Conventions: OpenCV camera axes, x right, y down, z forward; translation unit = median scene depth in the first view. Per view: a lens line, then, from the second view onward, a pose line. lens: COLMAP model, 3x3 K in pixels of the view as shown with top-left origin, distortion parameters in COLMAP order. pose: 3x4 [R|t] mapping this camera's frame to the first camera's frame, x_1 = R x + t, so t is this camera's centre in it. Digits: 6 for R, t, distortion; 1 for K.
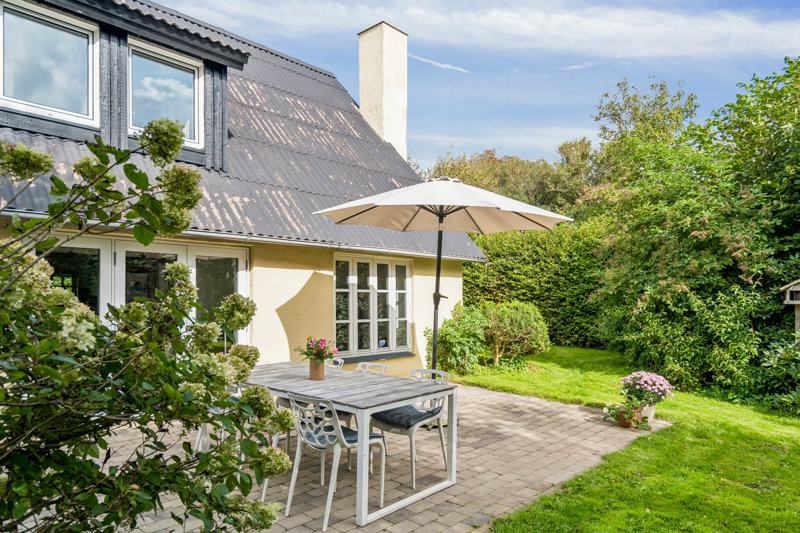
lens RADIAL K [[507.7, 0, 400.0], [0, 507.7, 266.5], [0, 0, 1]] dist [-0.000098, -0.000067]
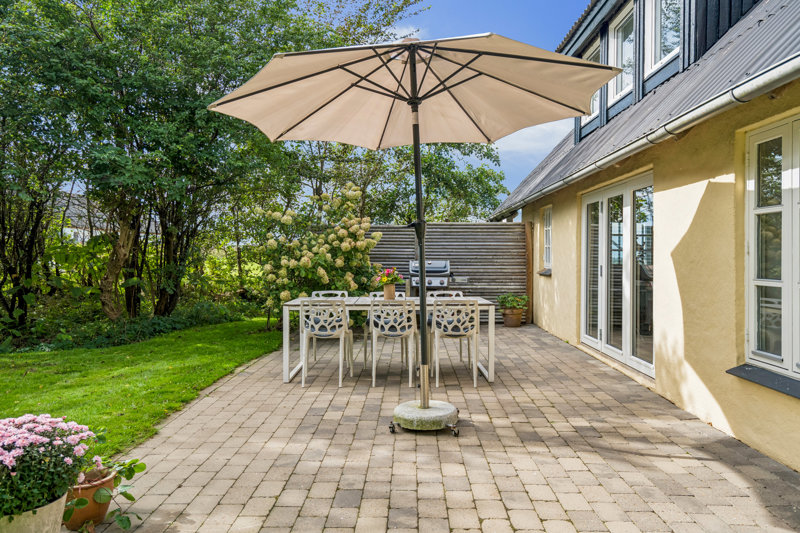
lens RADIAL K [[579.8, 0, 400.0], [0, 579.8, 266.5], [0, 0, 1]] dist [0.000333, 0.000150]
pose [[-0.741239, 0.000585, -0.671241, 0.530738], [0.026203, 0.999263, -0.028065, 0.121027], [0.670729, -0.038391, -0.740708, 1.413291]]
